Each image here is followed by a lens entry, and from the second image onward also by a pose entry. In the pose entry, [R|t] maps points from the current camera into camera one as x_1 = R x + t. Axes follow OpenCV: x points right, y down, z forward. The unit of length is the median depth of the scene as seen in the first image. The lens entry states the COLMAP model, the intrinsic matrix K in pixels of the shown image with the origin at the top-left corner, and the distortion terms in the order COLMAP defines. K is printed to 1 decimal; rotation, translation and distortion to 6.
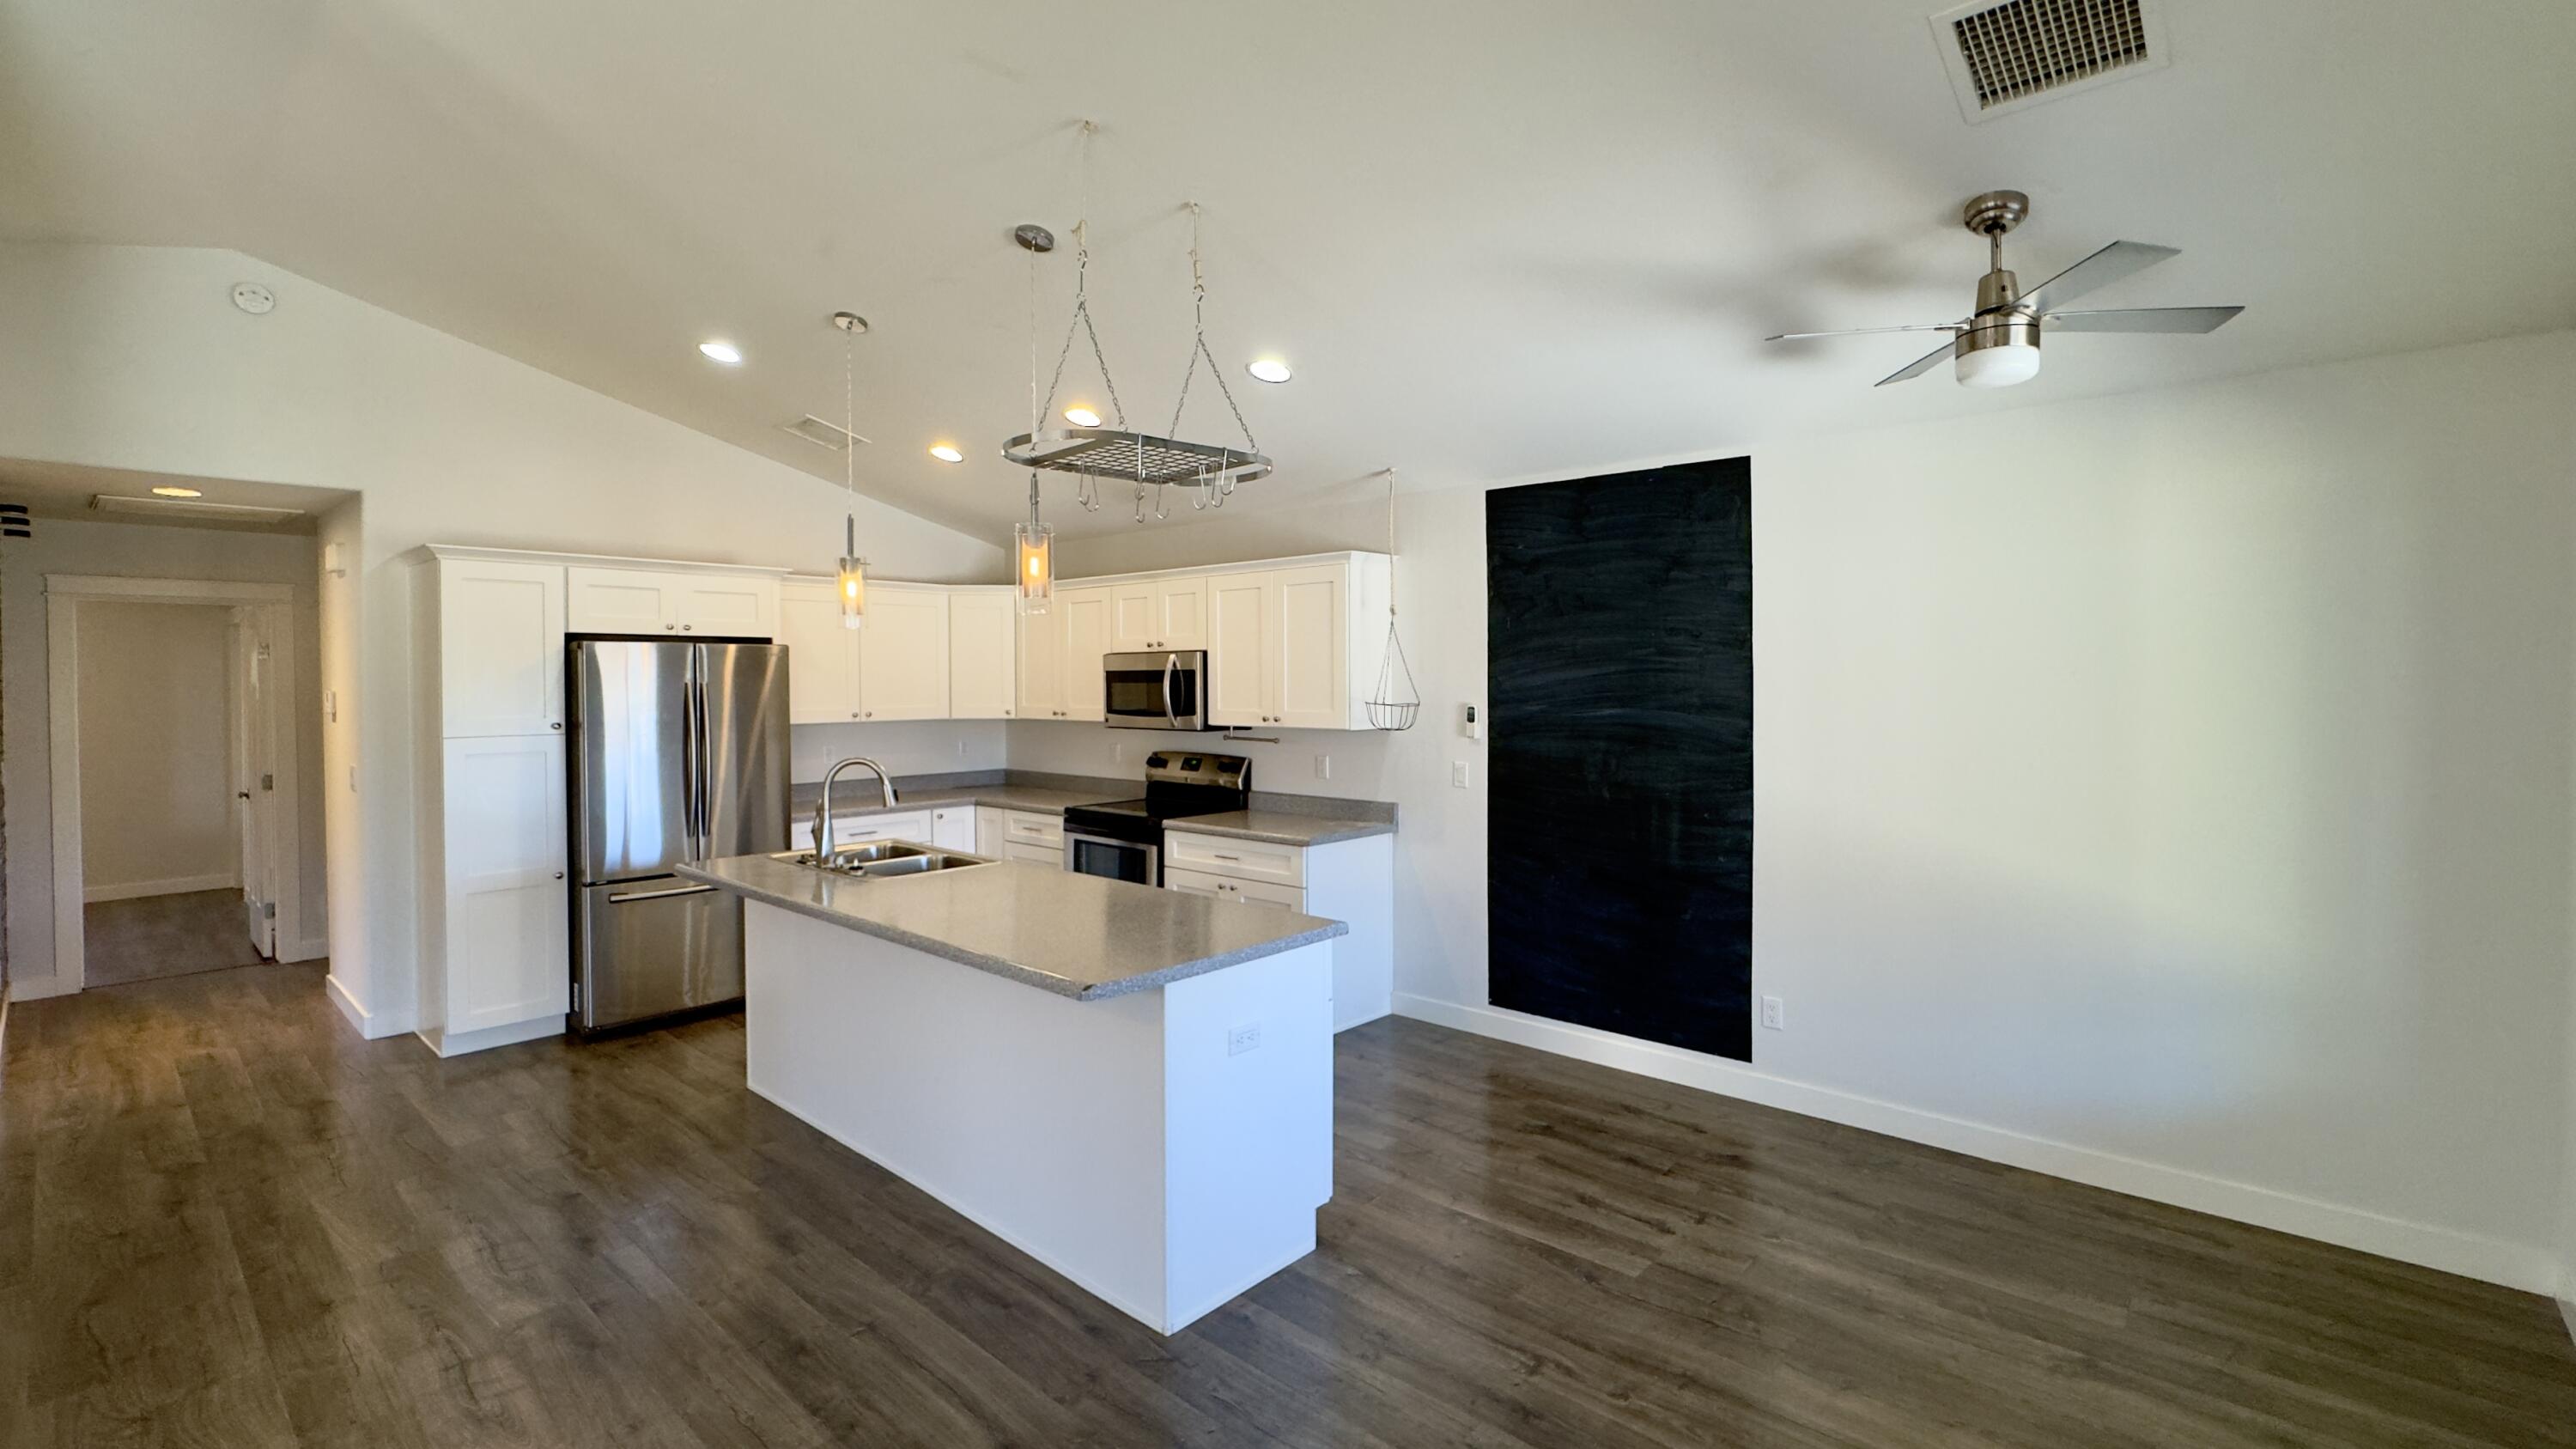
lens RADIAL K [[1104.0, 0, 1287.2], [0, 1104.0, 698.2], [0, 0, 1]] dist [0.000289, -0.000021]
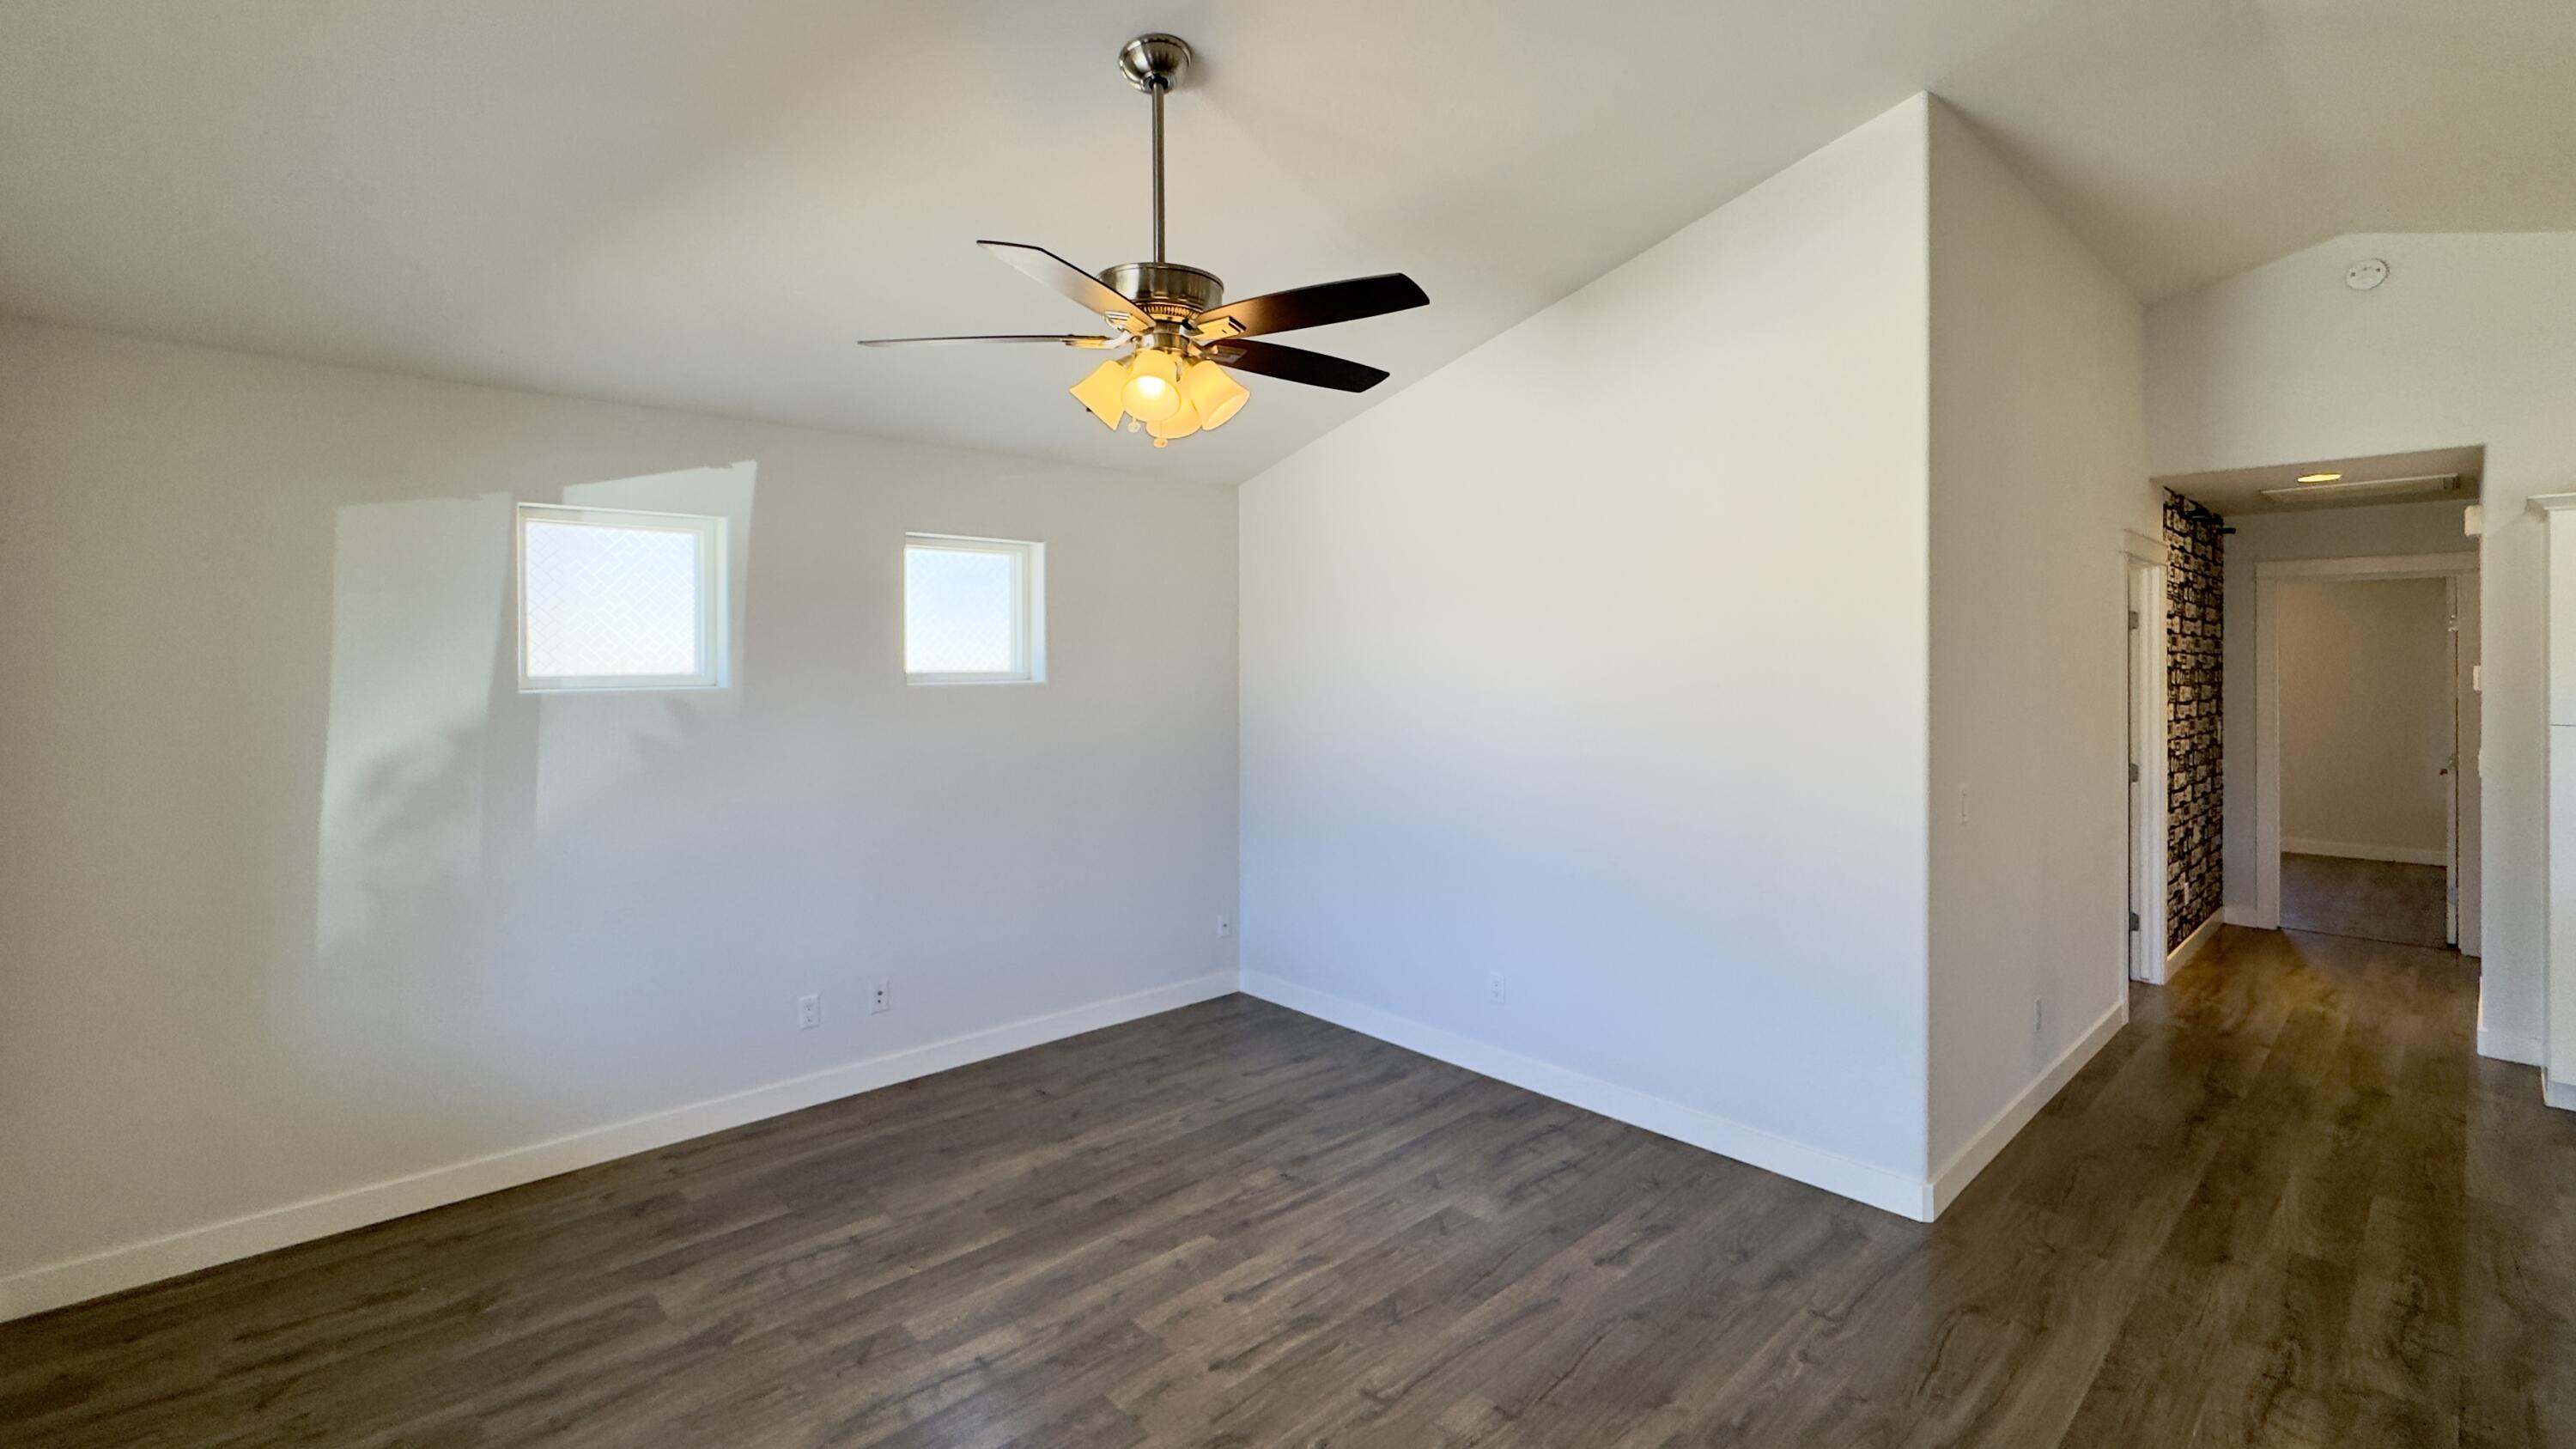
lens RADIAL K [[1124.1, 0, 1335.5], [0, 1124.1, 660.9], [0, 0, 1]] dist [-0.000683, -0.000271]
pose [[-0.062763, 0.005462, -0.998013, 0.134758], [-0.013620, 0.999887, 0.006329, -0.004243], [0.997936, 0.013990, -0.062682, 0.127275]]
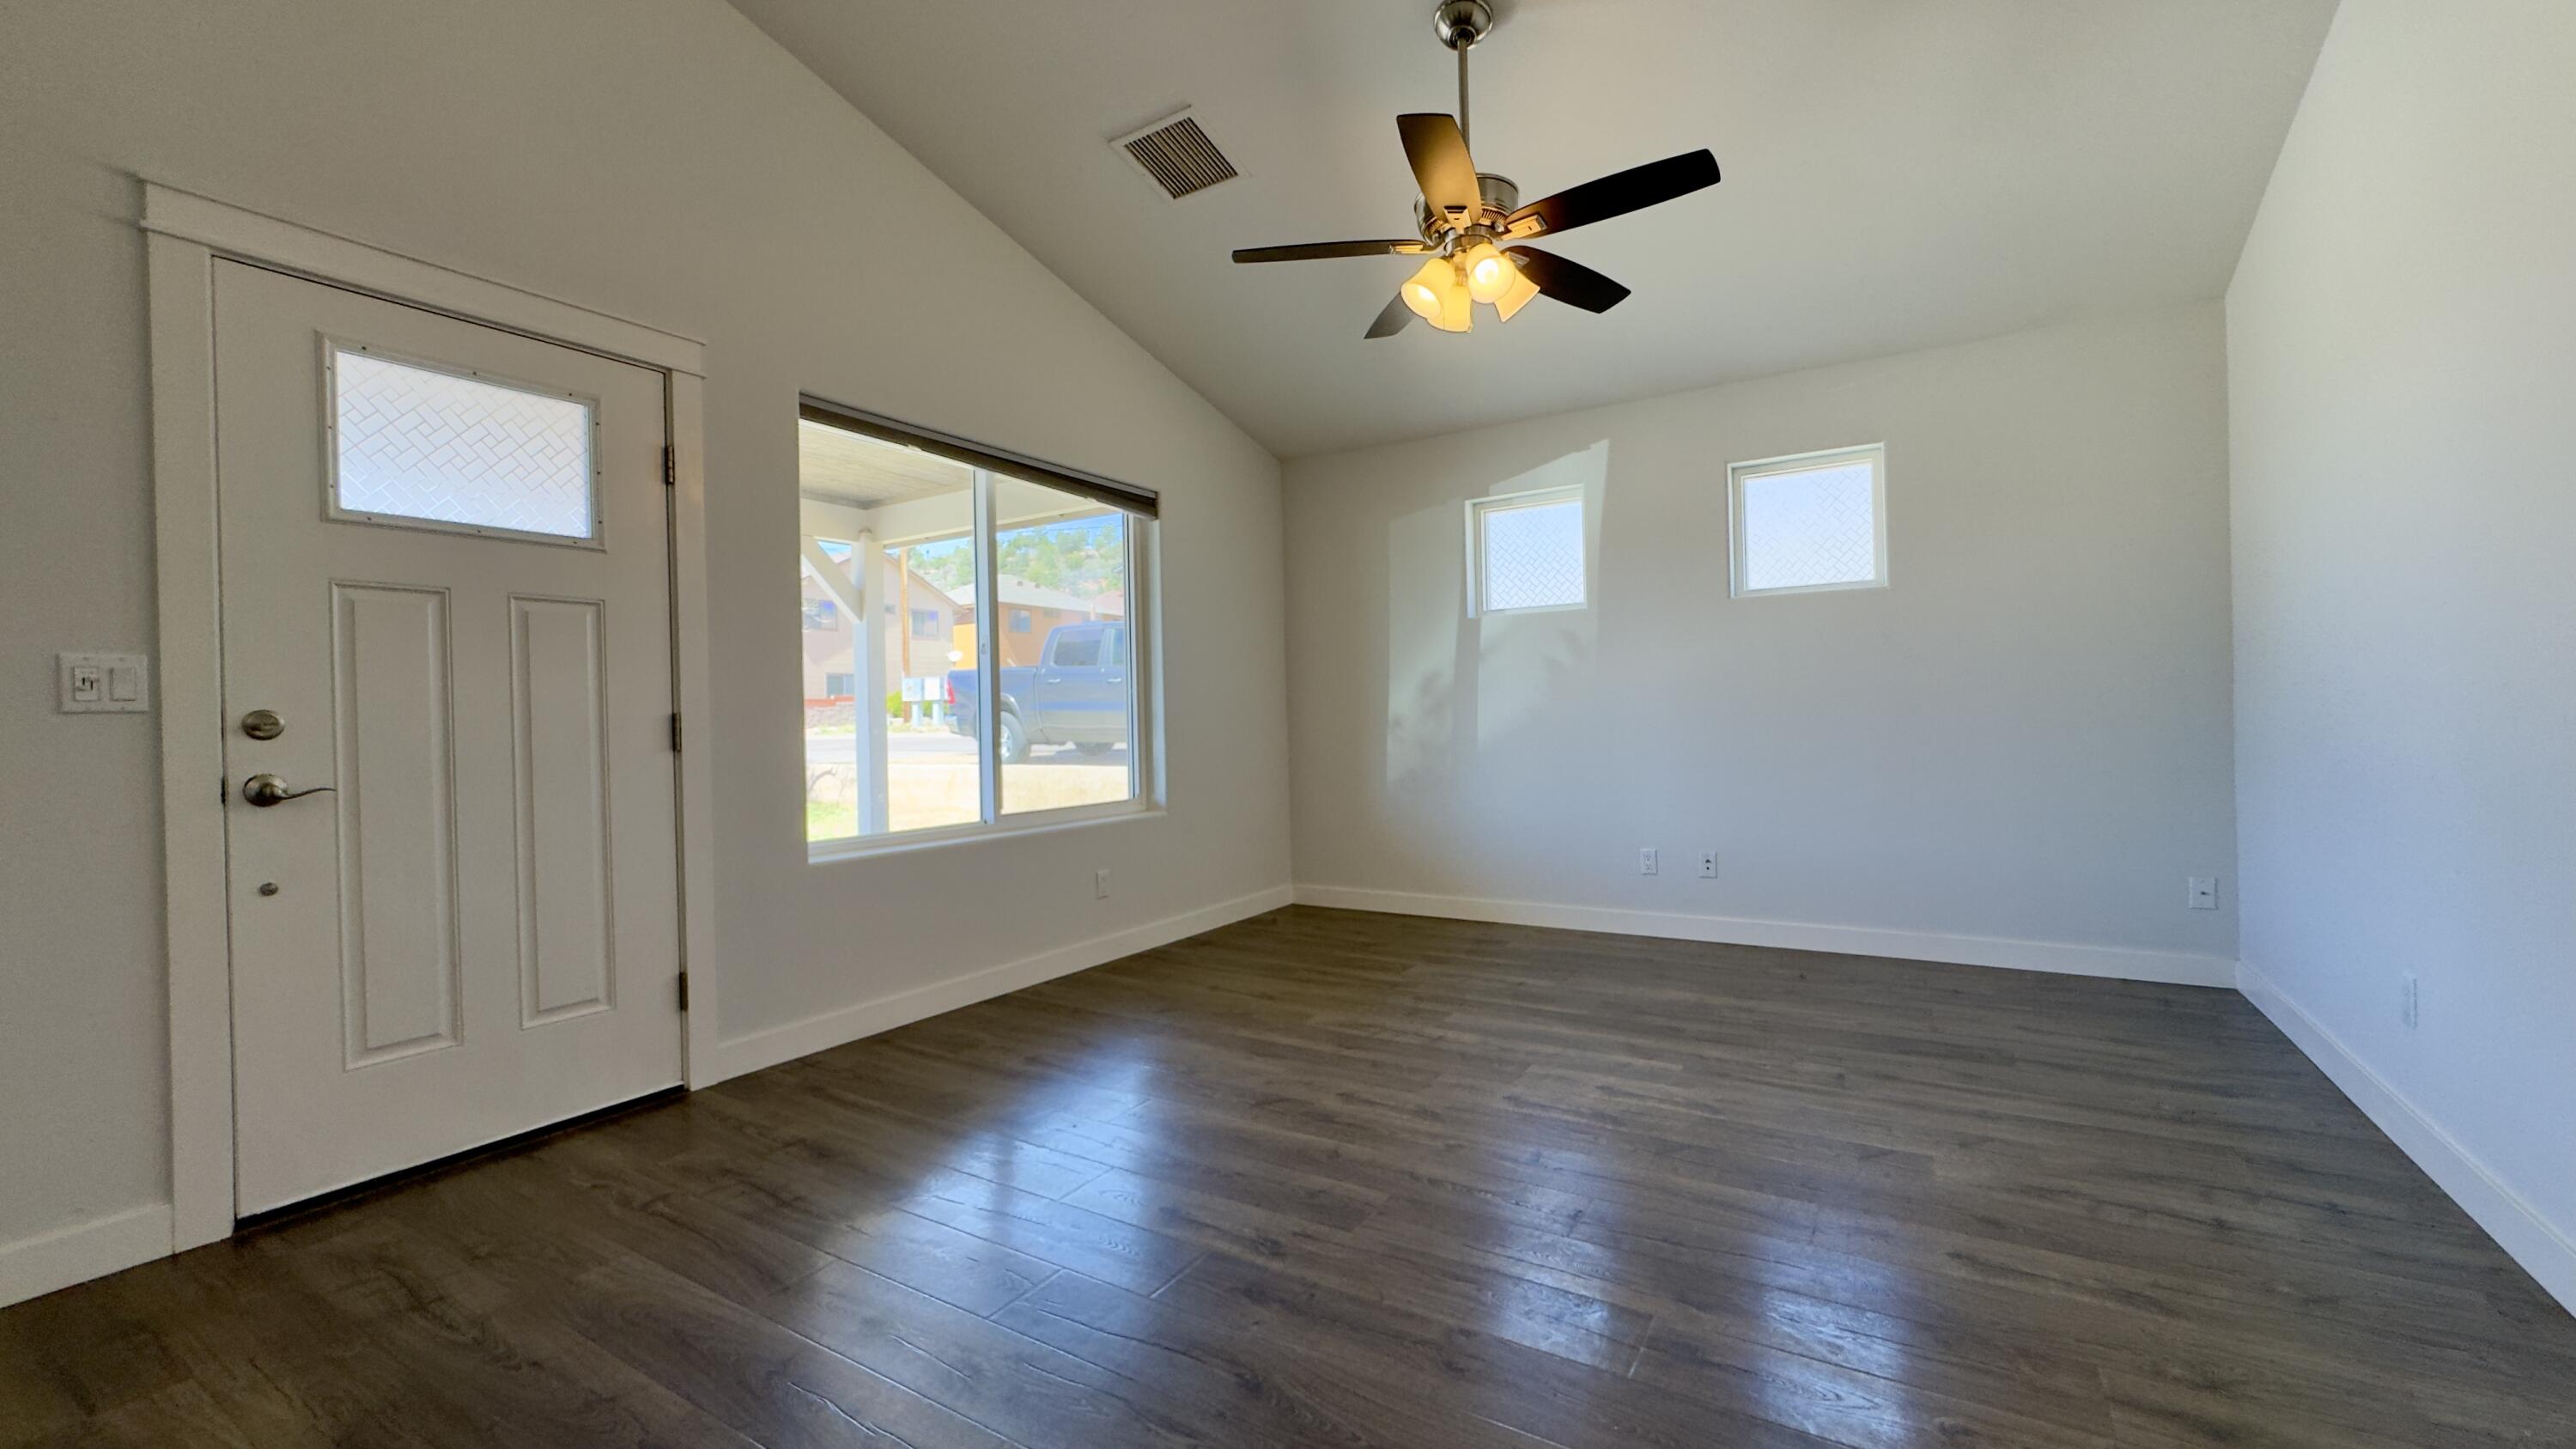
lens RADIAL K [[1021.4, 0, 1274.9], [0, 1021.4, 720.0], [0, 0, 1]] dist [-0.002107, -0.000210]
pose [[-0.985222, 0.027156, -0.169113, -0.163207], [0.024529, 0.999544, 0.017603, 0.106595], [0.169514, 0.013195, -0.985439, 0.568148]]
